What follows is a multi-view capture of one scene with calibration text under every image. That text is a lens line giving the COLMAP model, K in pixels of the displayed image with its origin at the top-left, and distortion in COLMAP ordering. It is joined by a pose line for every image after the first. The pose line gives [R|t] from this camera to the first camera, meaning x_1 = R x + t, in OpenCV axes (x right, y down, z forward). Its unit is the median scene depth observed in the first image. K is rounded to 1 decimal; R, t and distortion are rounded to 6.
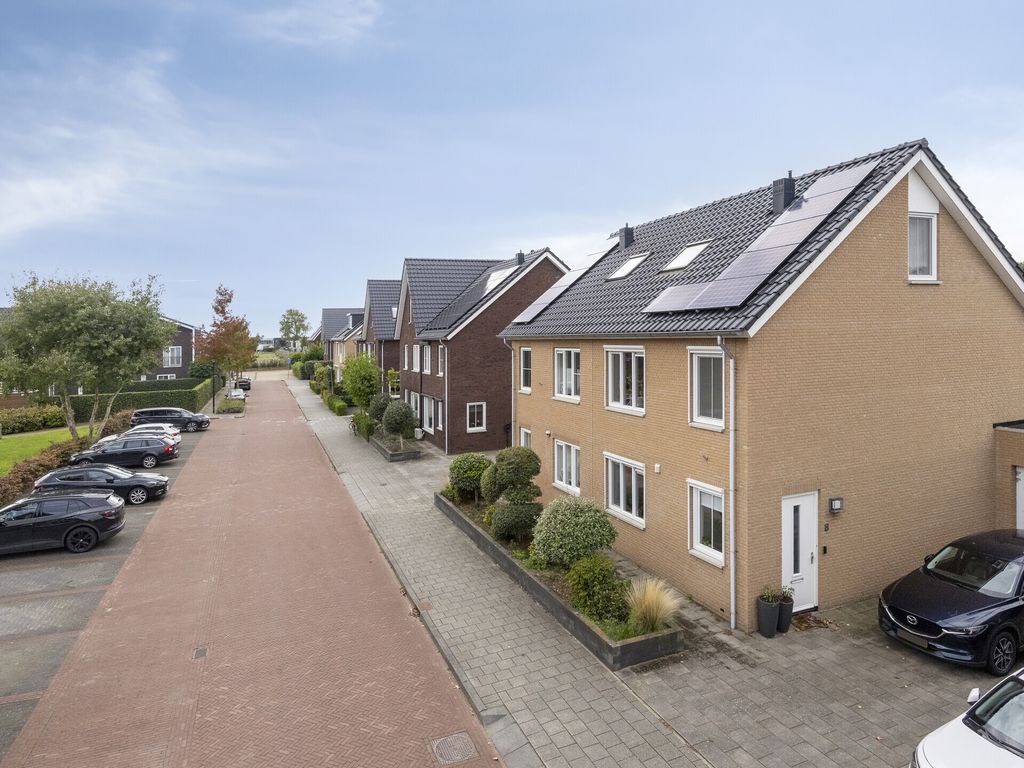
lens RADIAL K [[645.6, 0, 490.6], [0, 645.6, 359.8], [0, 0, 1]] dist [0.000934, -0.001925]
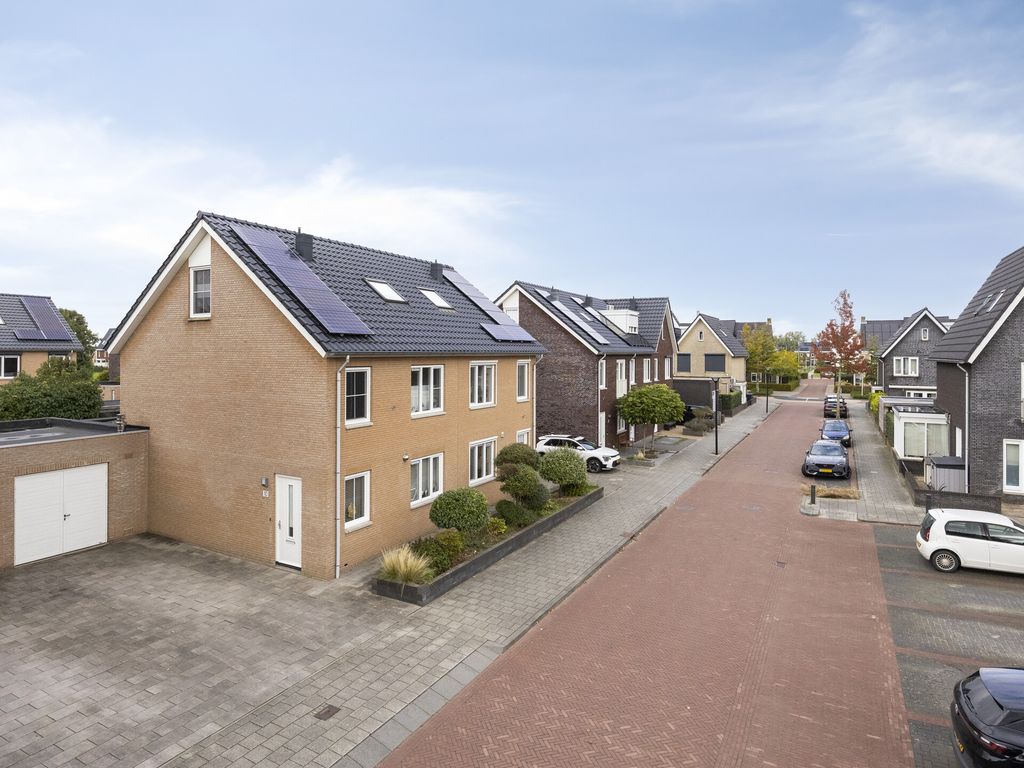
lens RADIAL K [[645.6, 0, 490.6], [0, 645.6, 359.8], [0, 0, 1]] dist [0.000934, -0.001925]
pose [[-0.666303, 0.020145, 0.745409, -0.844325], [0.045350, 0.998879, 0.013542, -0.041782], [-0.744301, 0.042827, -0.666470, 1.858720]]
